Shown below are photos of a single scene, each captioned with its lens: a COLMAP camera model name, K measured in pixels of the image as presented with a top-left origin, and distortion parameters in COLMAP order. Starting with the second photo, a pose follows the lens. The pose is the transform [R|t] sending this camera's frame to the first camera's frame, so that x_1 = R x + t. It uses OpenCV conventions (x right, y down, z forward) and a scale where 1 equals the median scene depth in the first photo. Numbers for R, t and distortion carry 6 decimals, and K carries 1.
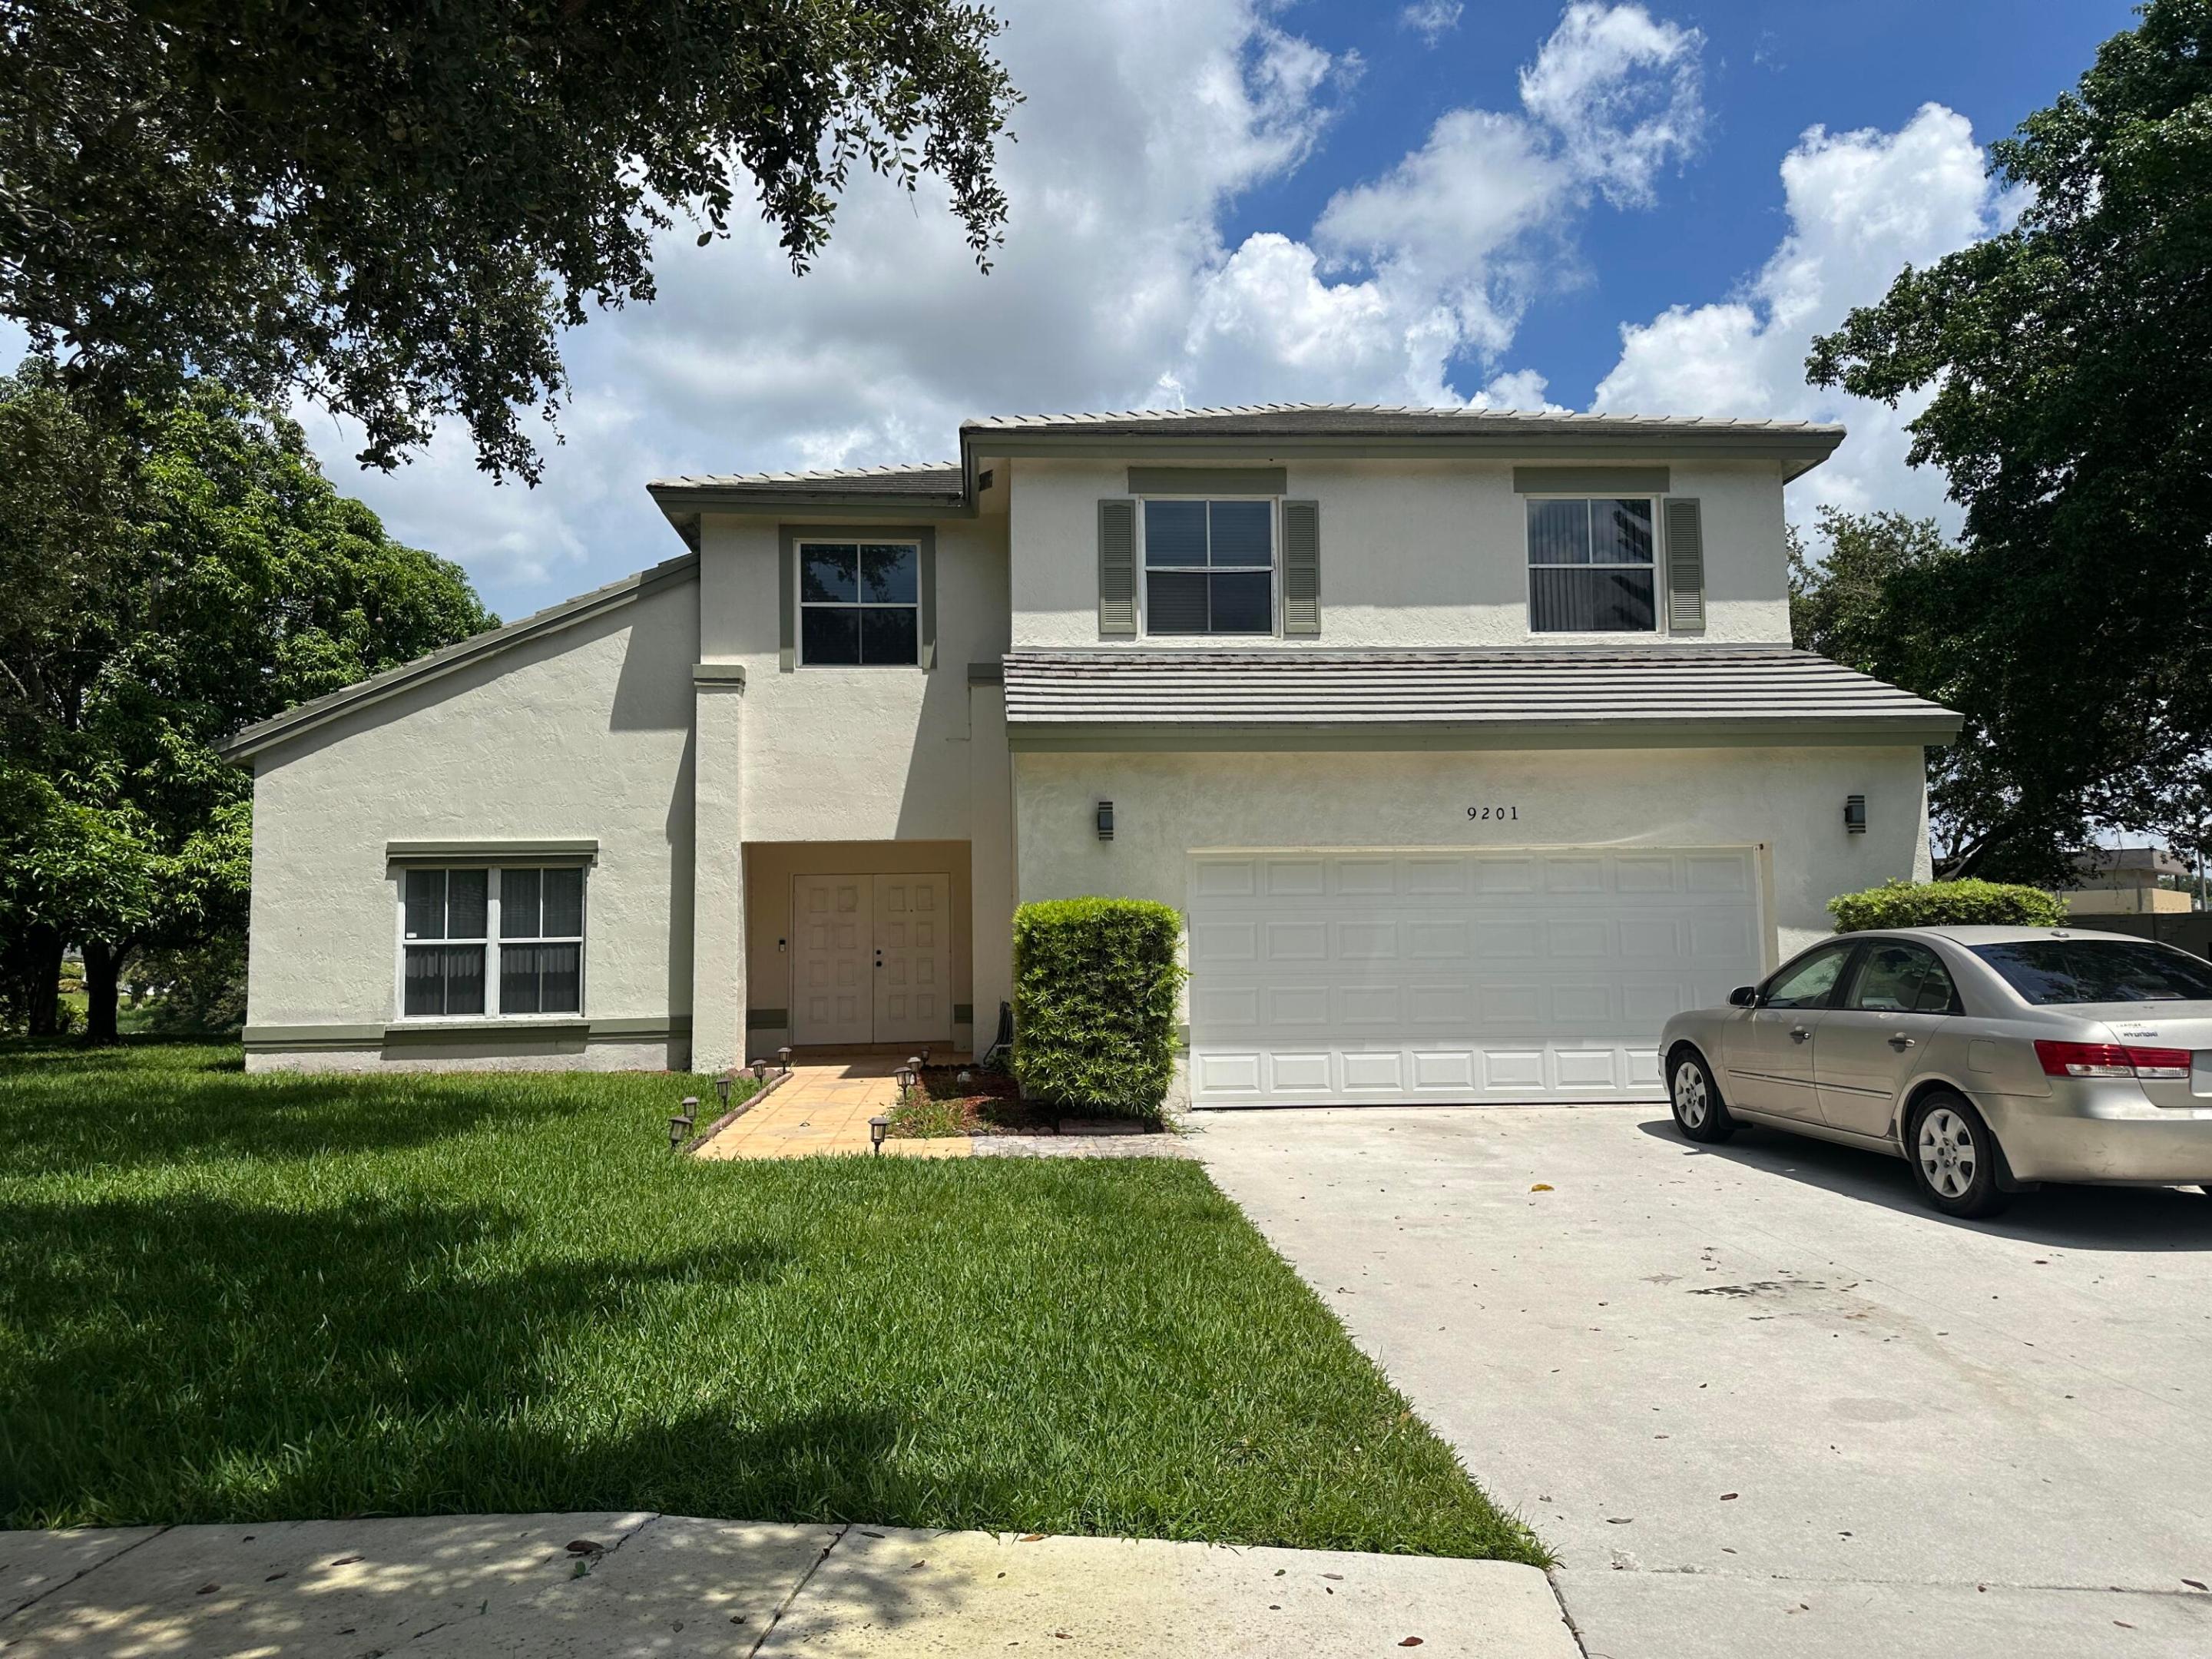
lens RADIAL K [[1625.5, 0, 937.2], [0, 1625.5, 853.5], [0, 0, 1]] dist [0.171646, -0.239759]
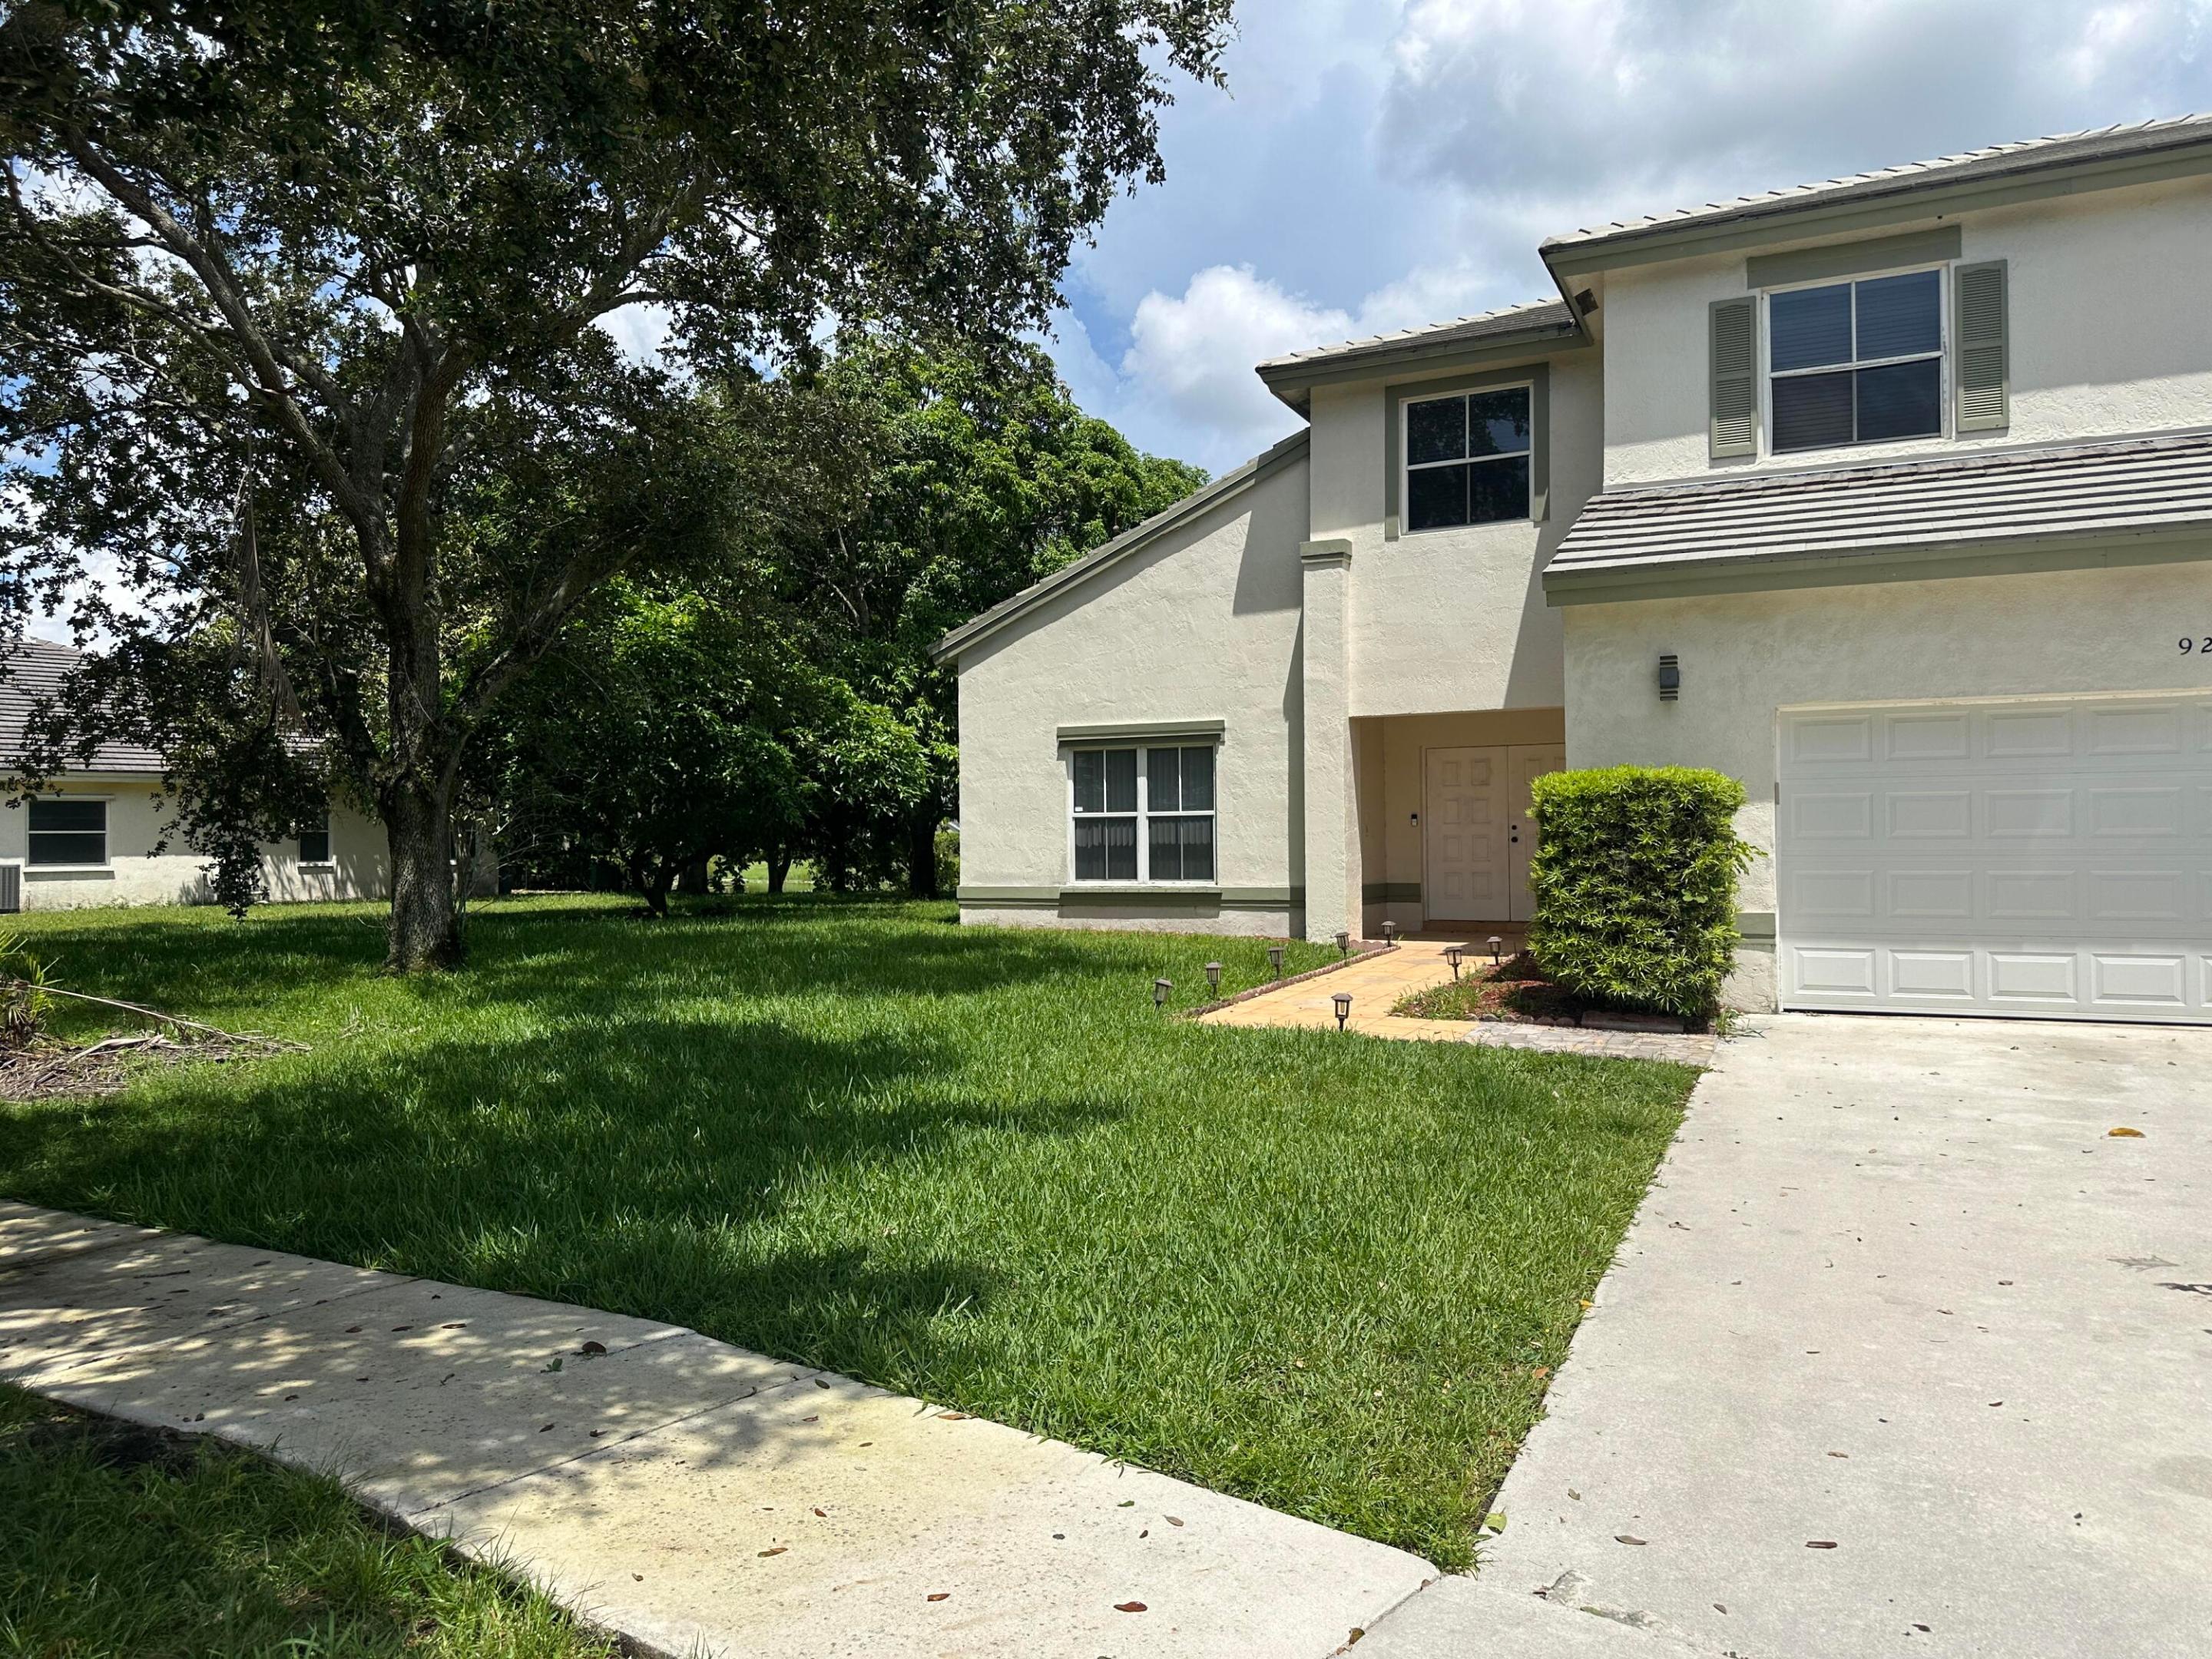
lens RADIAL K [[1545.5, 0, 1170.1], [0, 1545.5, 839.5], [0, 0, 1]] dist [0.164250, -0.209692]
pose [[0.866057, 0.008087, -0.499880, 0.270993], [0.025807, 0.997813, 0.060854, 0.007453], [0.499279, -0.065603, 0.863954, 0.119841]]
